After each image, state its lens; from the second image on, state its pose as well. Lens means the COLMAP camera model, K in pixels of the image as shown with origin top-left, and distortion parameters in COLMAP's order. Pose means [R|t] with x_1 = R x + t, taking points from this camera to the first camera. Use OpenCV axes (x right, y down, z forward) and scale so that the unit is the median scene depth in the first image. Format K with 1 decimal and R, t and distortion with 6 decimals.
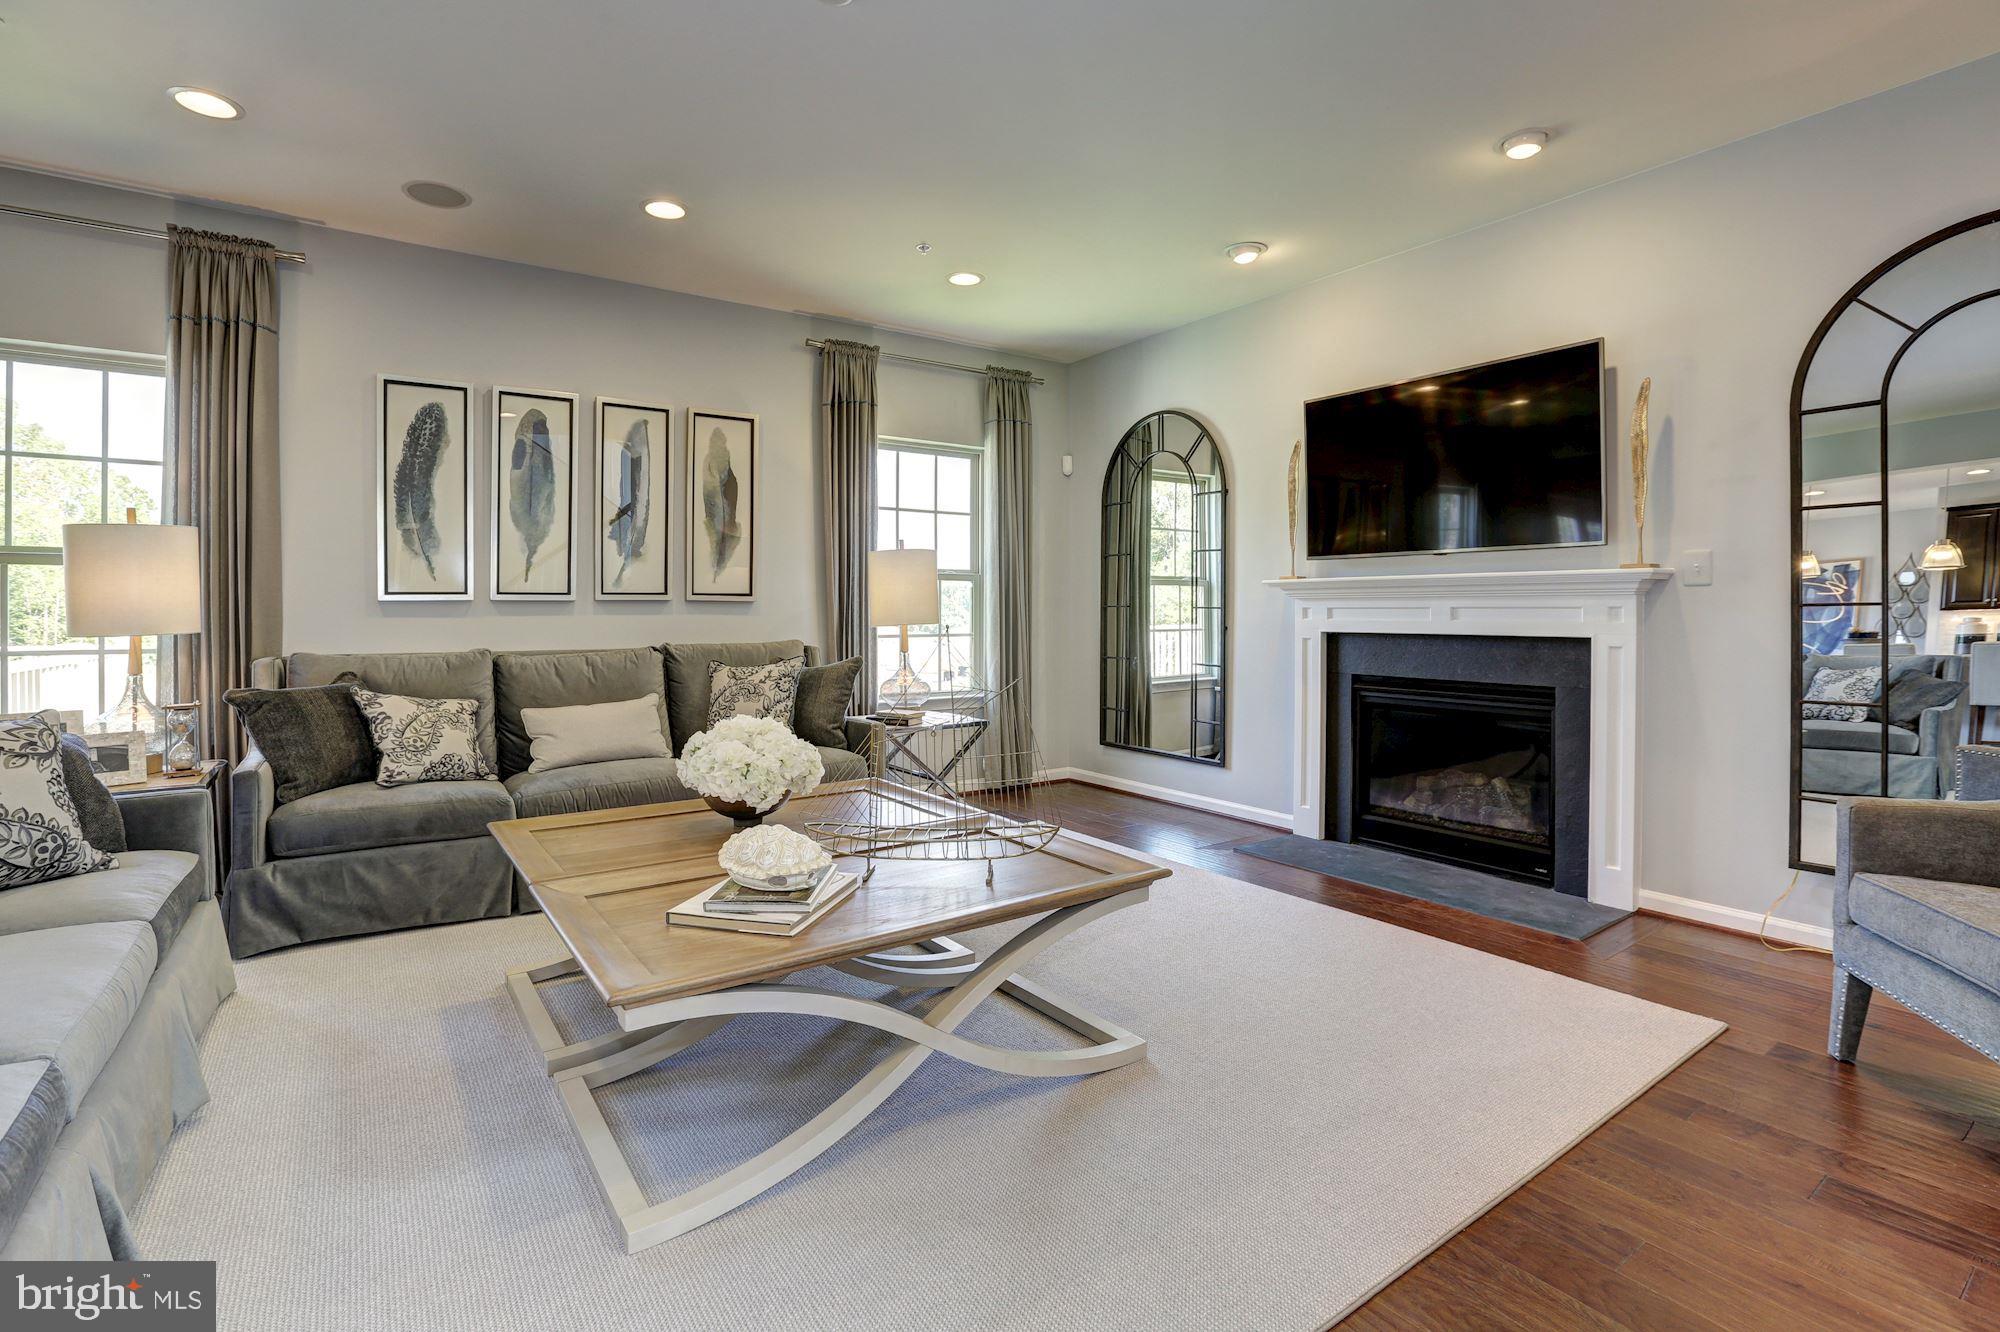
lens RADIAL K [[915.6, 0, 998.7], [0, 915.6, 608.8], [0, 0, 1]] dist [-0.029310, 0.005422]
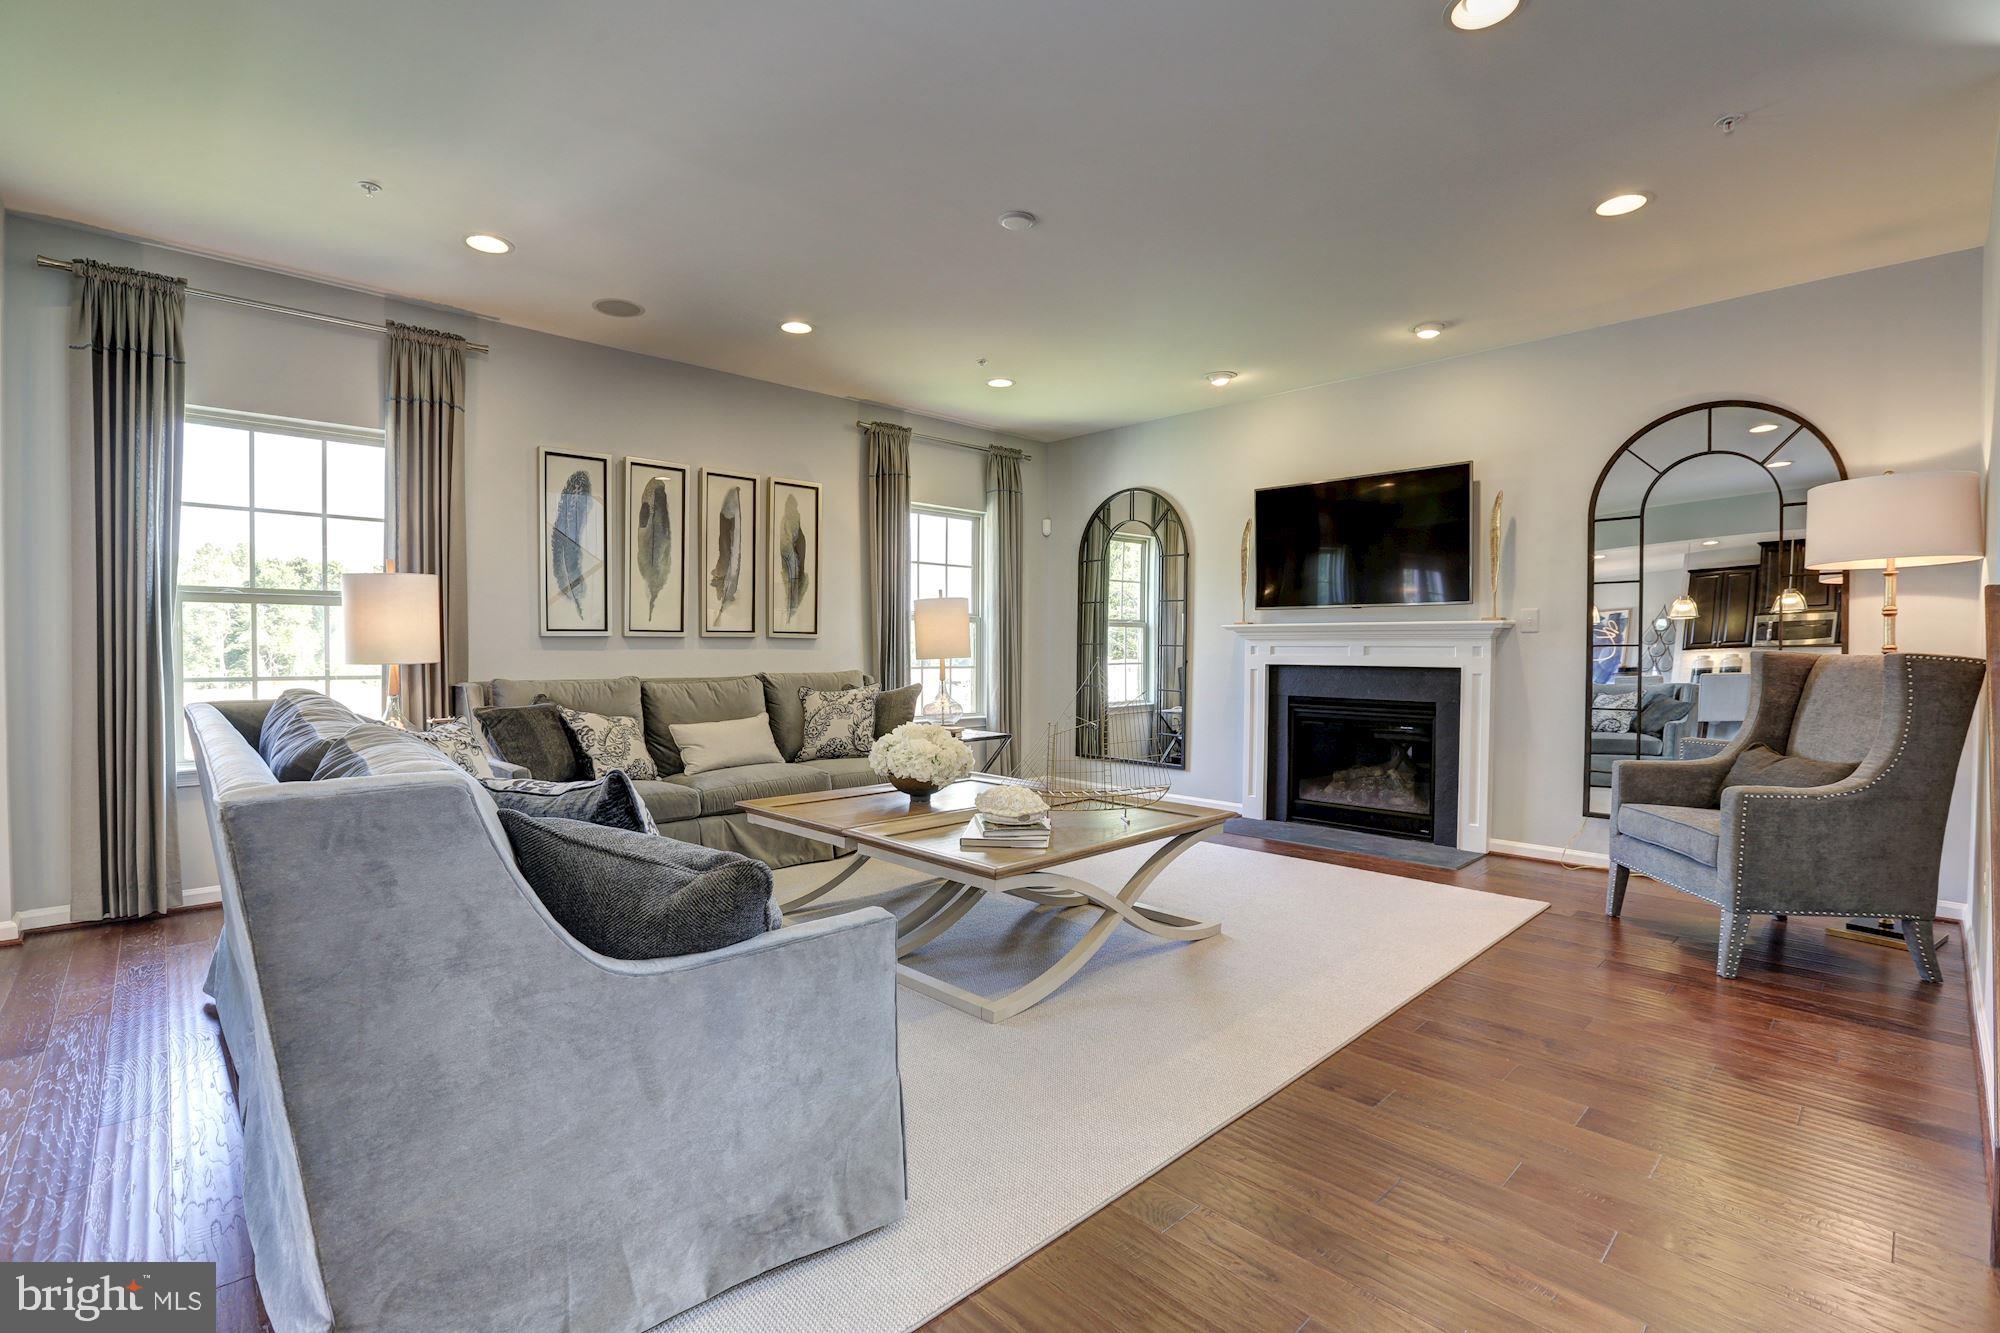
lens RADIAL K [[915.6, 0, 997.5], [0, 915.6, 661.7], [0, 0, 1]] dist [-0.029310, 0.005422]
pose [[0.987349, 0.002578, 0.158539, -0.277012], [-0.005368, 0.999838, 0.017172, 0.000759], [-0.158469, -0.017806, 0.987203, -0.286503]]
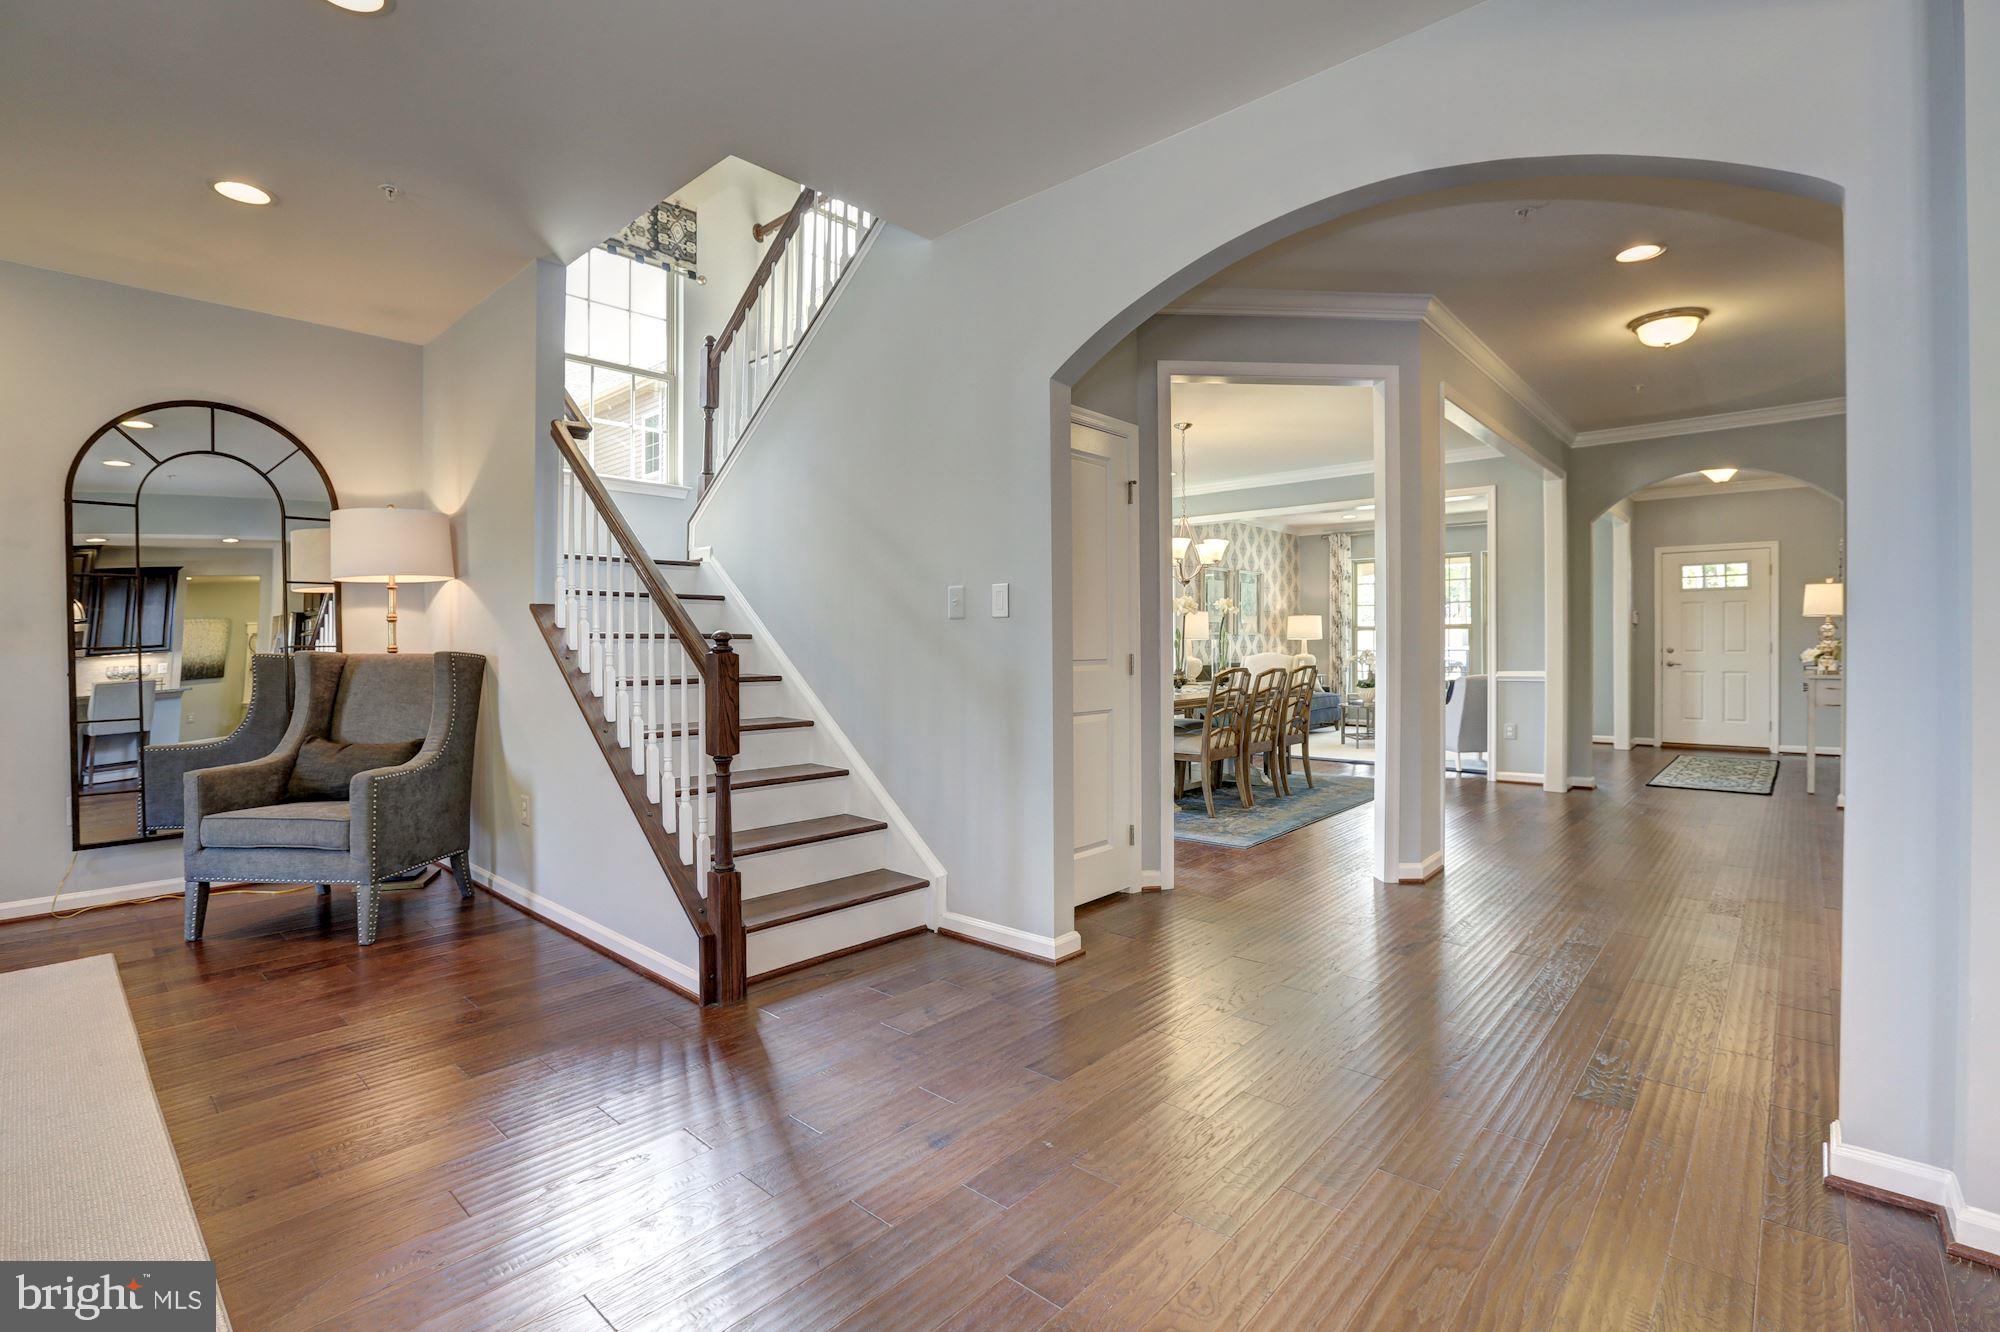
lens RADIAL K [[915.6, 0, 1003.9], [0, 915.6, 640.7], [0, 0, 1]] dist [-0.029310, 0.005422]
pose [[-0.233573, 0.008004, 0.972306, -0.527650], [0.007438, 0.999952, -0.006445, 0.001759], [-0.972311, 0.005726, -0.233621, -0.007338]]
